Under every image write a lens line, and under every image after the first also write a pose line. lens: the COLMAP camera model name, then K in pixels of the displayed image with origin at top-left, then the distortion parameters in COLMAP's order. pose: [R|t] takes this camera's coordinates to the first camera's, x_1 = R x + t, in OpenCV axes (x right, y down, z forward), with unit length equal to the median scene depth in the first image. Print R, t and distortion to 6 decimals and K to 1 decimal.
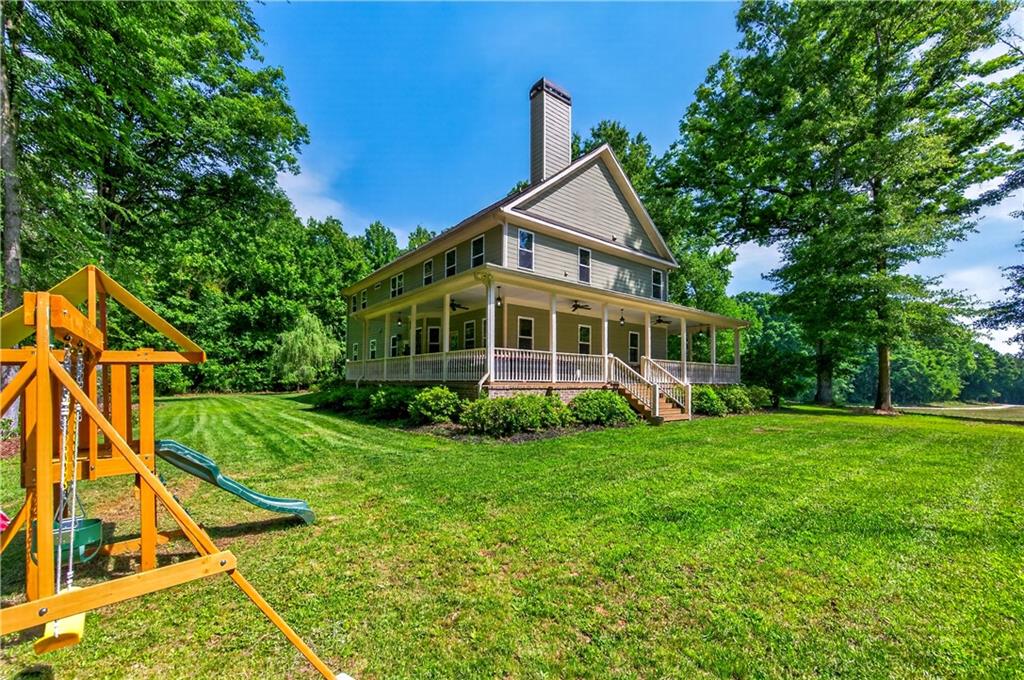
lens RADIAL K [[414.7, 0, 484.5], [0, 414.7, 372.2], [0, 0, 1]] dist [0.000599, -0.000028]
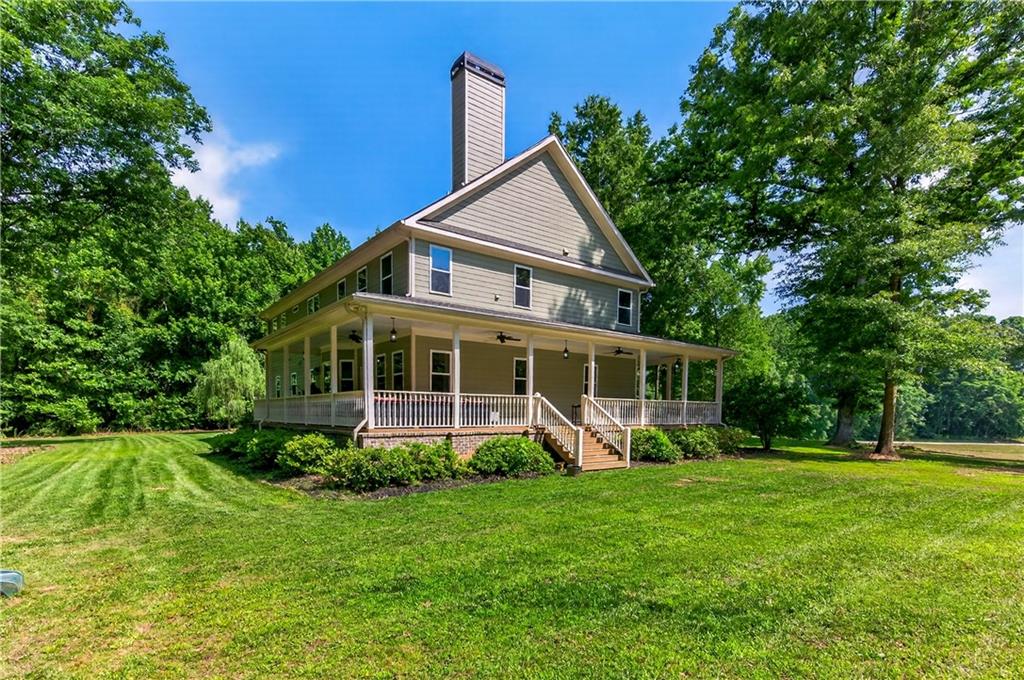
lens RADIAL K [[488.4, 0, 511.9], [0, 488.4, 448.9], [0, 0, 1]] dist [-0.000204, -0.000005]
pose [[0.999989, 0.001938, -0.004236, 0.206641], [-0.001495, 0.994762, 0.102203, -0.026614], [0.004412, -0.102196, 0.994755, -0.030381]]
